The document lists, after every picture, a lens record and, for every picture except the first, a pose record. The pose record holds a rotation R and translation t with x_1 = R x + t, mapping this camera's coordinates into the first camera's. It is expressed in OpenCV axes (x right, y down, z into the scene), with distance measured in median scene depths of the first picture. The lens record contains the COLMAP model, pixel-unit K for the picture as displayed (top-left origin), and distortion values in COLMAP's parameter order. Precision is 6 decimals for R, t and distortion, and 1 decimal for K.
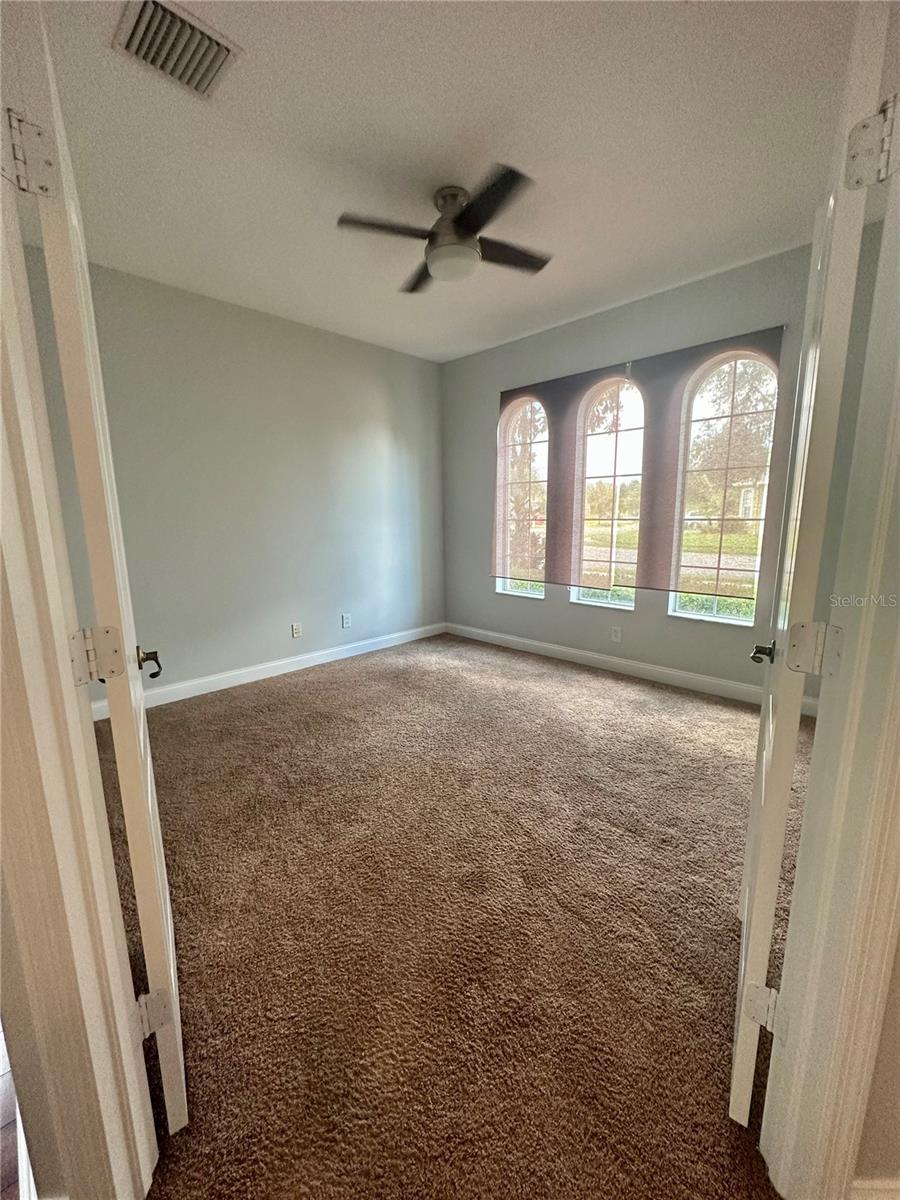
lens RADIAL K [[483.9, 0, 446.6], [0, 483.9, 602.9], [0, 0, 1]] dist [0.001719, 0.000159]
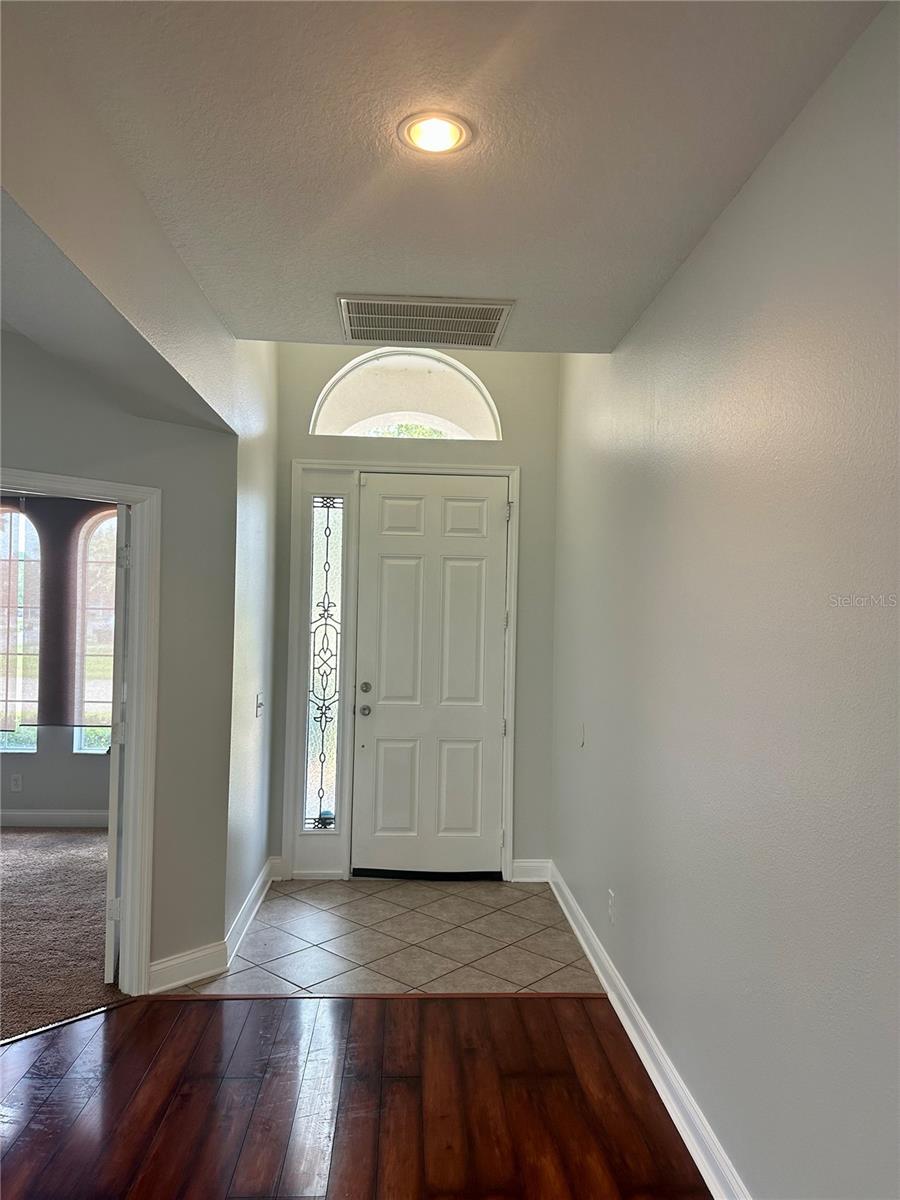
lens RADIAL K [[847.0, 0, 449.0], [0, 847.0, 599.2], [0, 0, 1]] dist [-0.002471, -0.000942]
pose [[0.672349, 0.036695, 0.739324, -0.387223], [0.107267, 0.983398, -0.146359, 0.067323], [-0.732421, 0.177710, 0.657251, -0.924322]]
